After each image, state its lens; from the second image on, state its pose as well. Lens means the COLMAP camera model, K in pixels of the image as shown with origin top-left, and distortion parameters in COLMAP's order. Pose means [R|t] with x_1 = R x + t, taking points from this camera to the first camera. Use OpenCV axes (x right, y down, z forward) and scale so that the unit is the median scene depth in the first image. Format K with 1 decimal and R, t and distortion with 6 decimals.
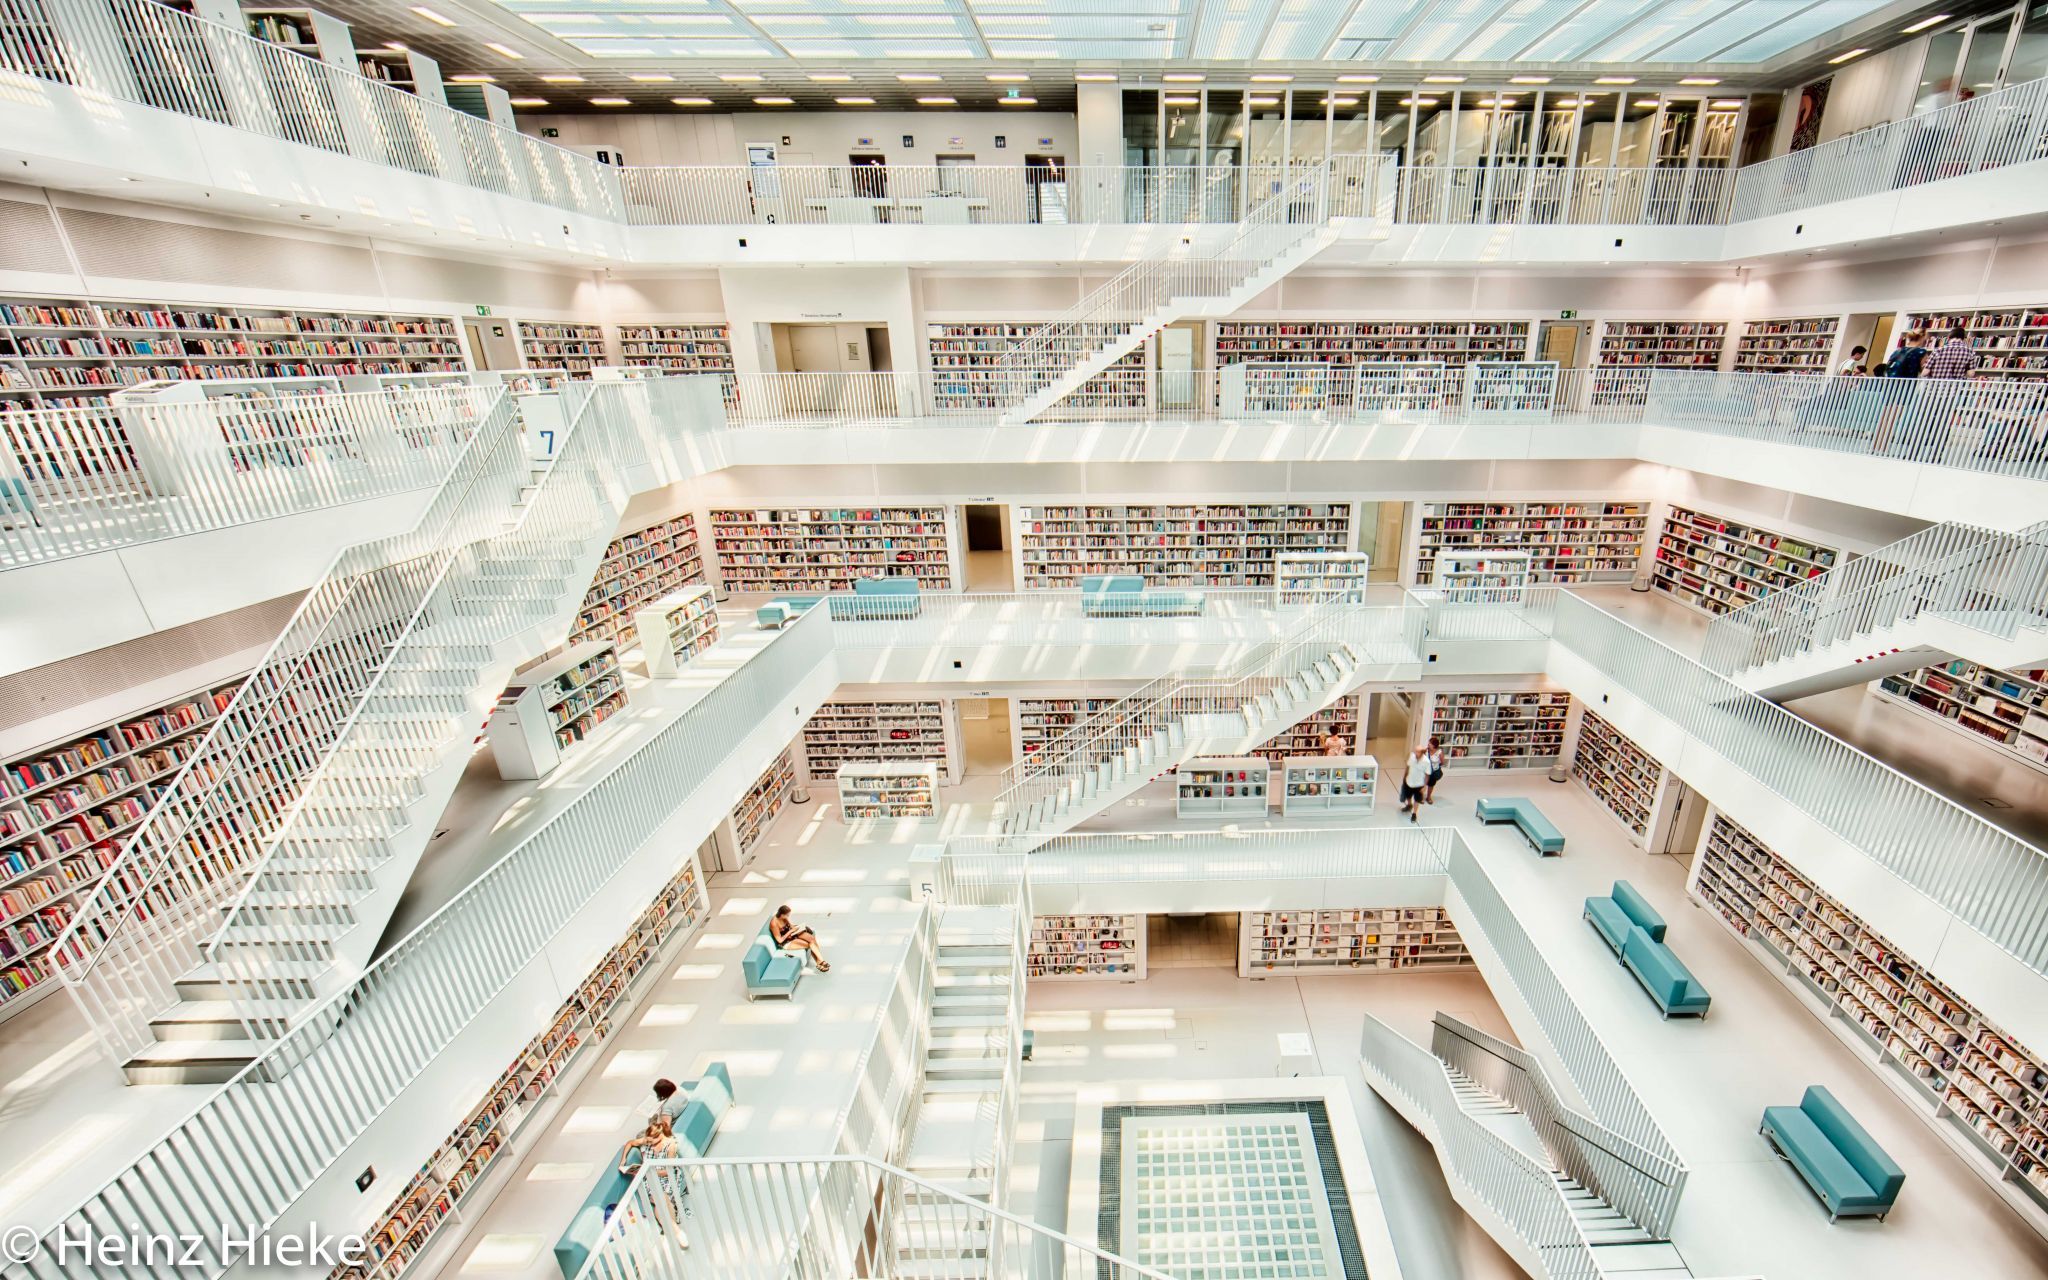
lens RADIAL K [[886.8, 0, 1213.5], [0, 886.8, 735.0], [0, 0, 1]] dist [-0.003745, 0.000430]
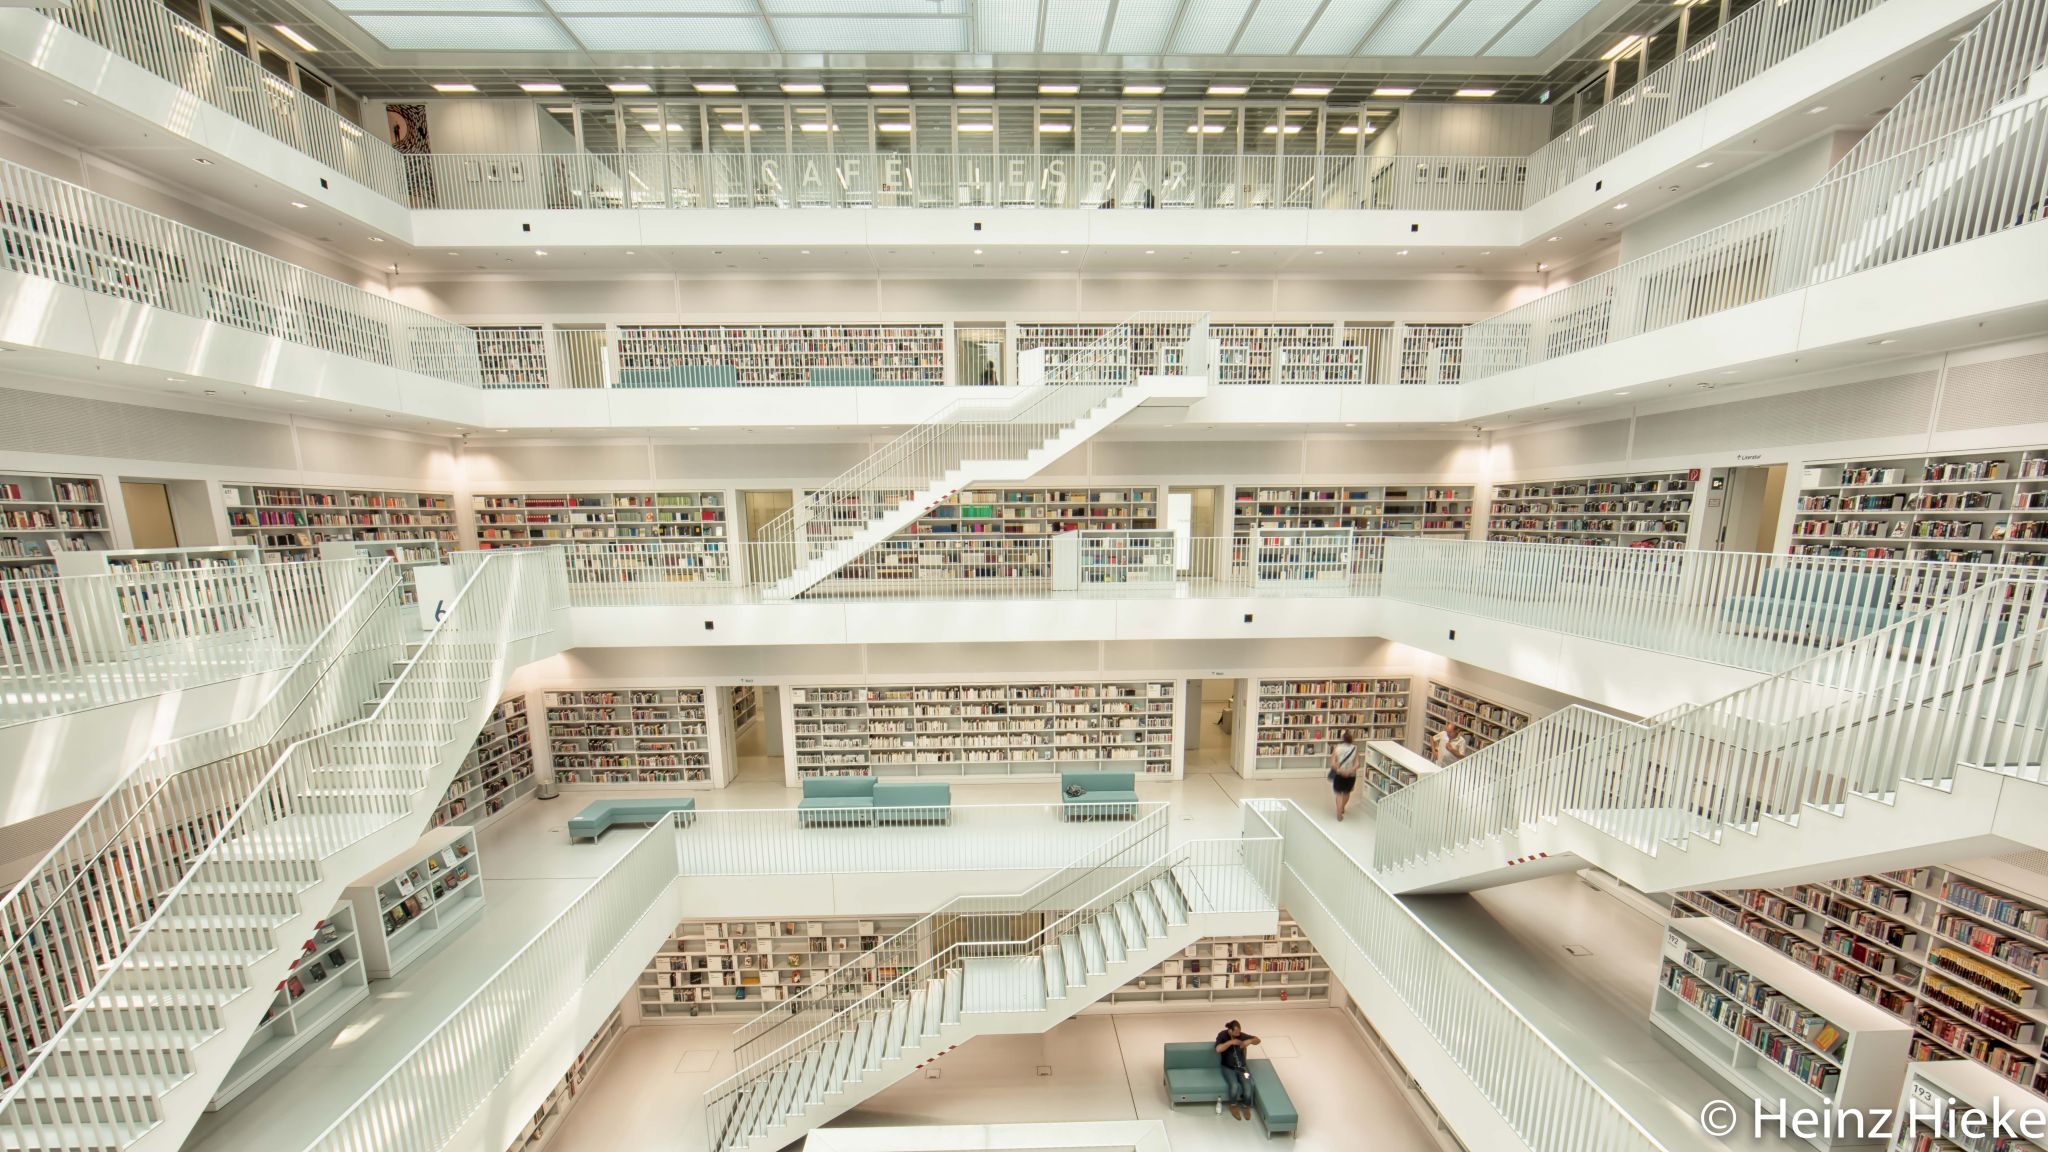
lens RADIAL K [[825.6, 0, 951.4], [0, 825.6, 710.0], [0, 0, 1]] dist [-0.001250, 0.000120]
pose [[0.064182, -0.218862, 0.973643, -0.345789], [0.407738, 0.896253, 0.174588, -0.005660], [-0.910841, 0.385786, 0.146761, 0.503497]]
